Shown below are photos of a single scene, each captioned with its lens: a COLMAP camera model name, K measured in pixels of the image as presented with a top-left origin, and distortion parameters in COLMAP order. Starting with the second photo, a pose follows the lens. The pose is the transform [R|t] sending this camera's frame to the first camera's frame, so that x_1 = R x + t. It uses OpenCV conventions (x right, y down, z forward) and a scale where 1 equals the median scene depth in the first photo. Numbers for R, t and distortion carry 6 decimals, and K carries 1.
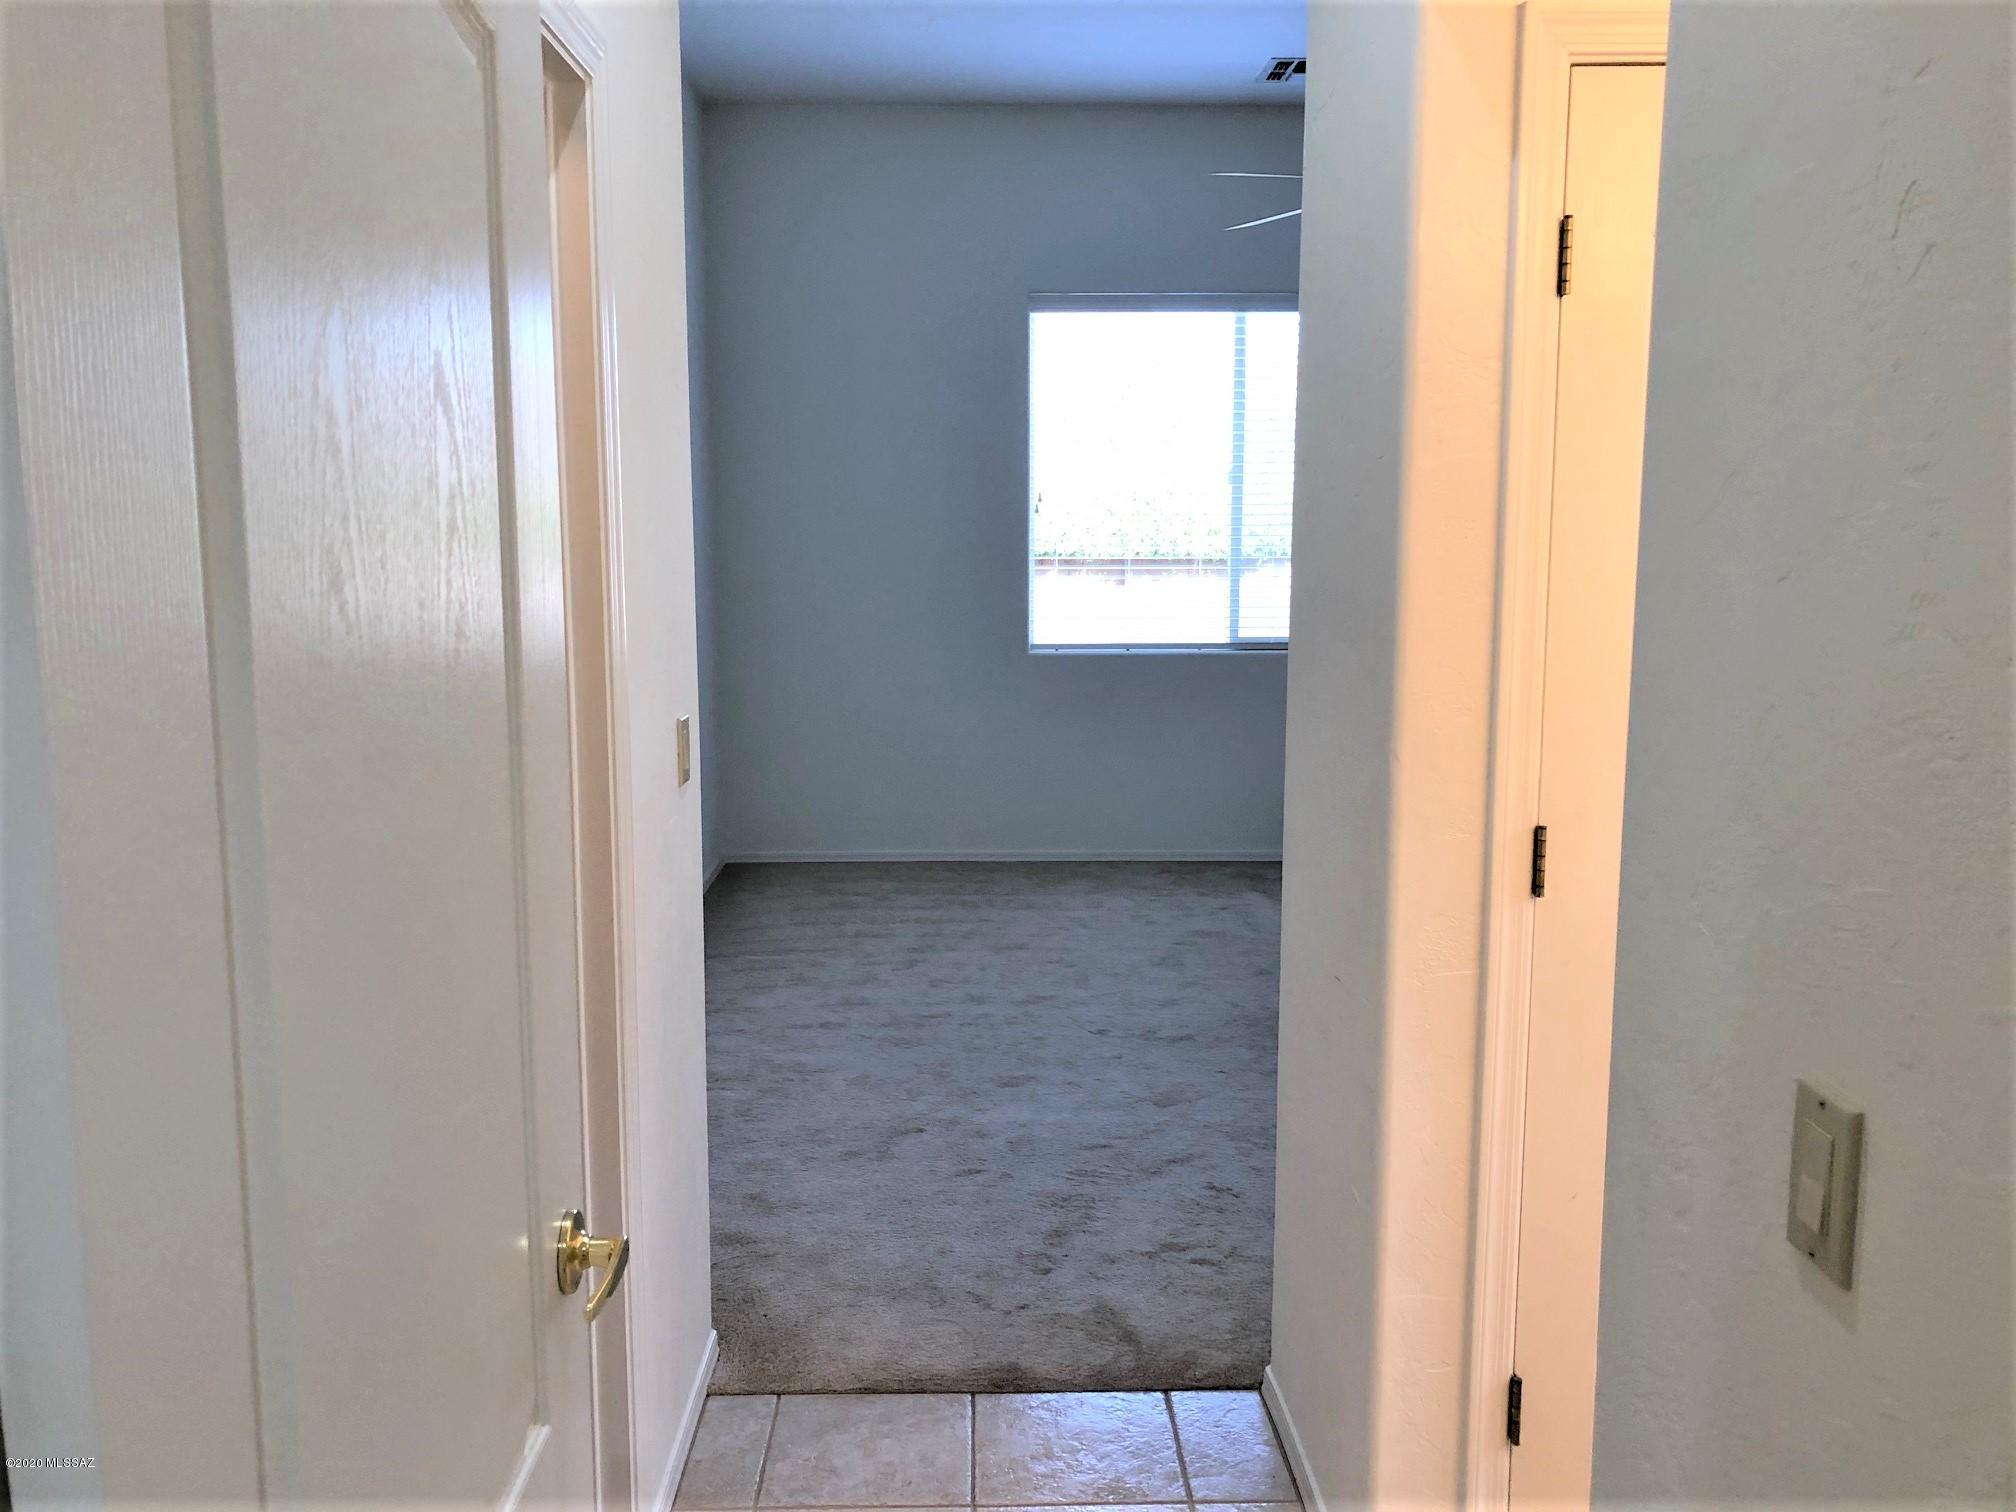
lens RADIAL K [[1667.7, 0, 1009.0], [0, 1667.7, 758.9], [0, 0, 1]] dist [0.037323, -0.034115]
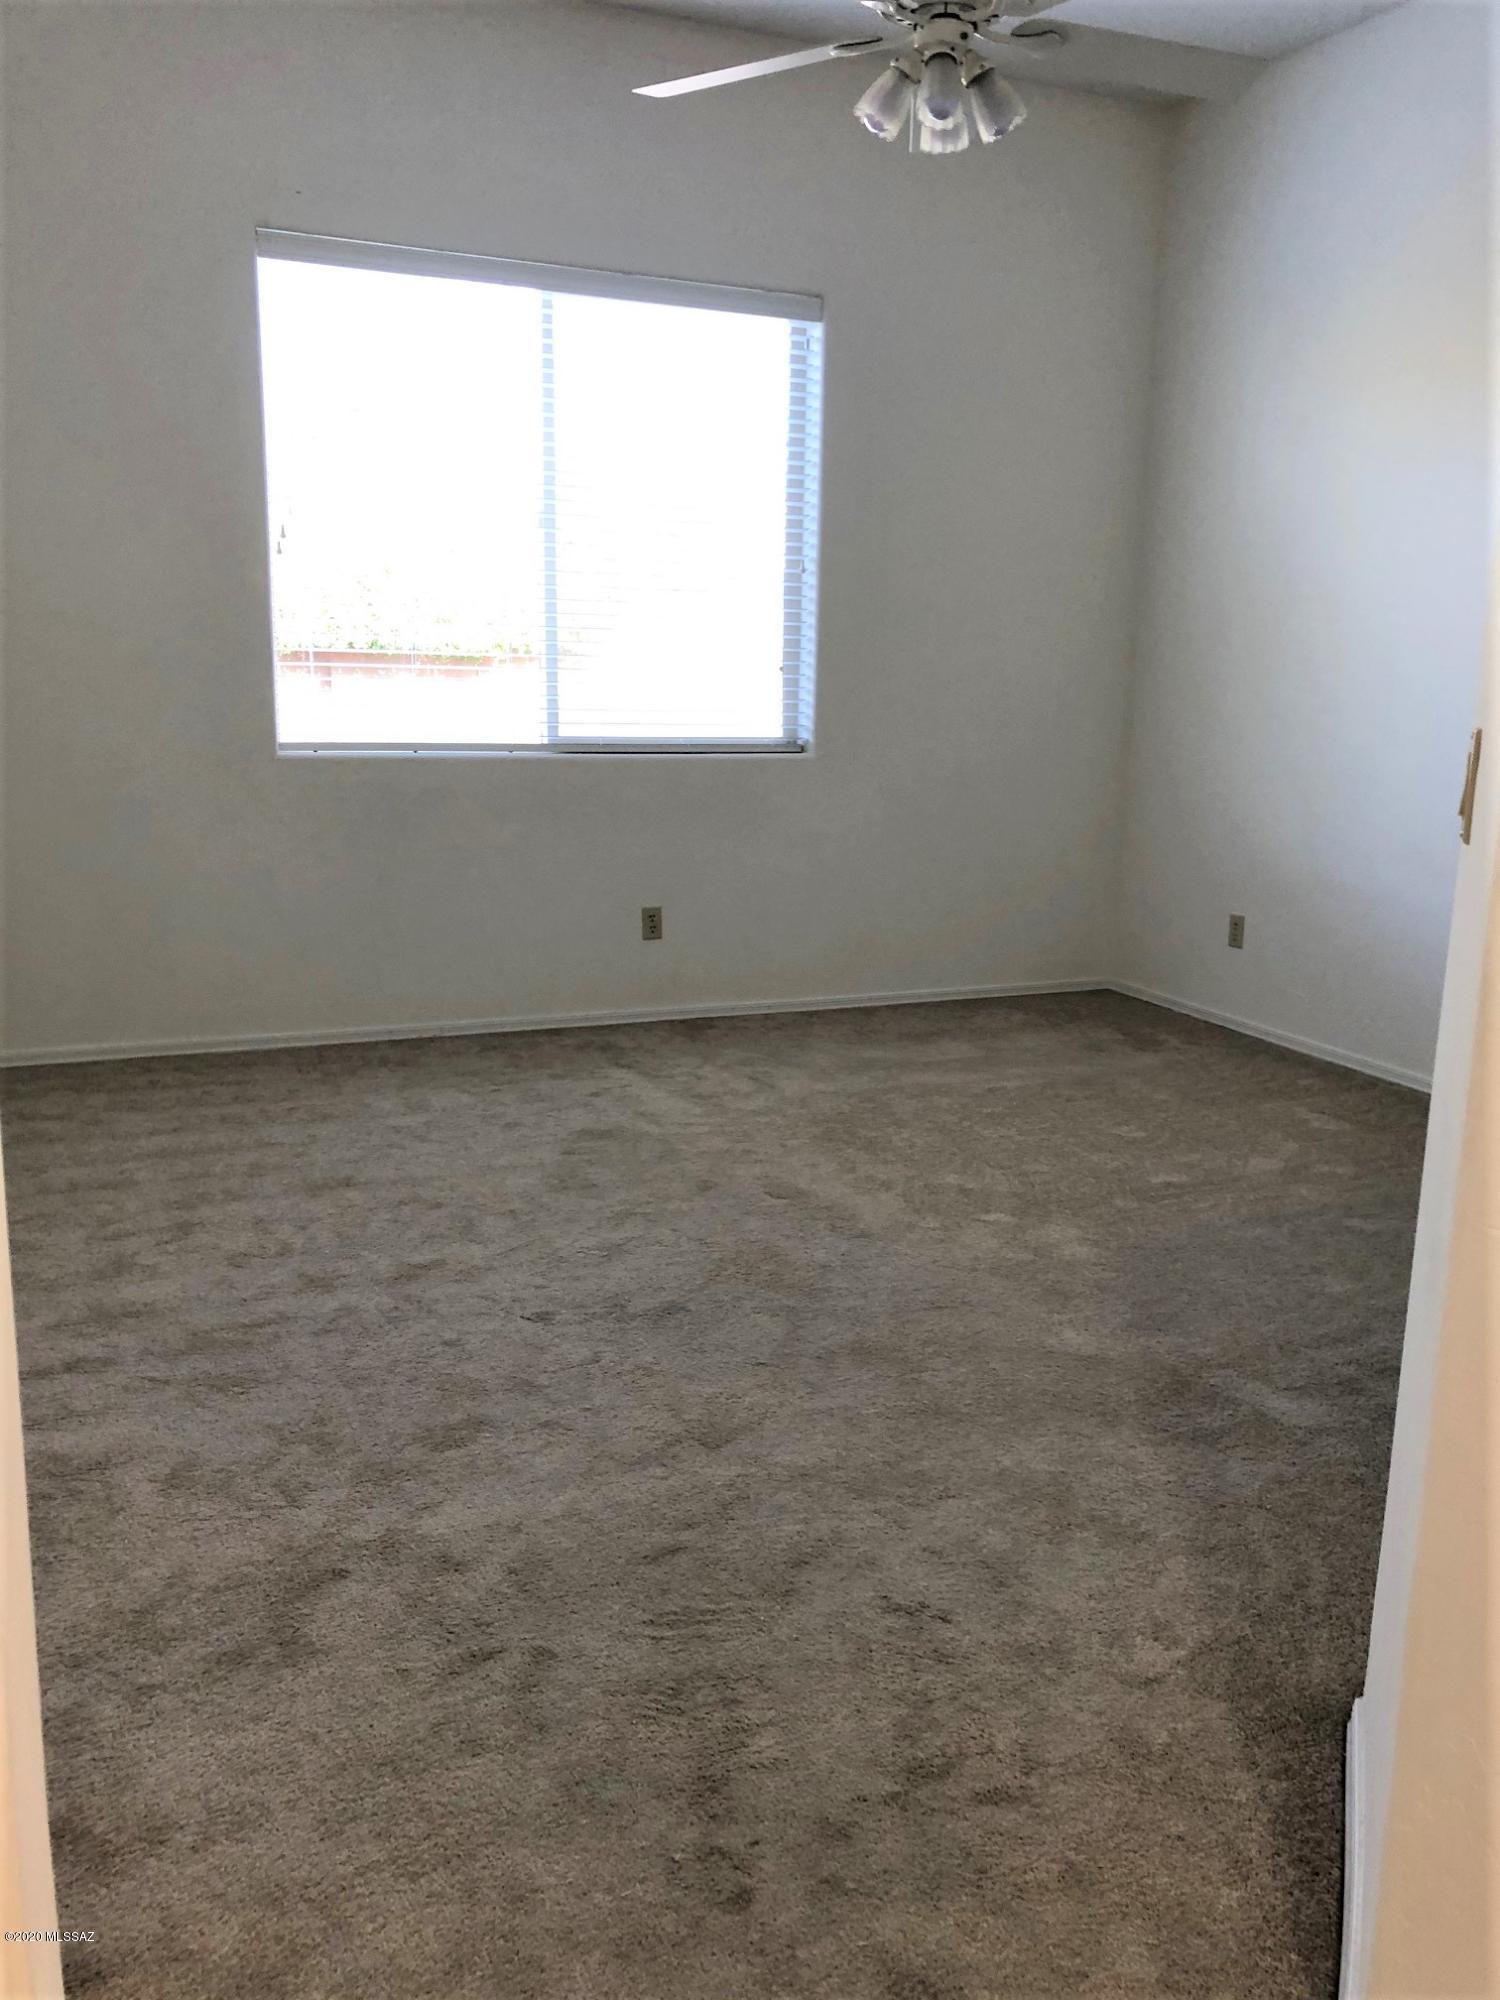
lens RADIAL K [[1654.4, 0, 750.2], [0, 1654.4, 993.5], [0, 0, 1]] dist [0.037323, -0.034115]
pose [[0.926358, -0.061072, 0.371659, -0.098387], [0.041002, 0.997254, 0.061673, 0.002258], [-0.374405, -0.041893, 0.926319, 0.369133]]
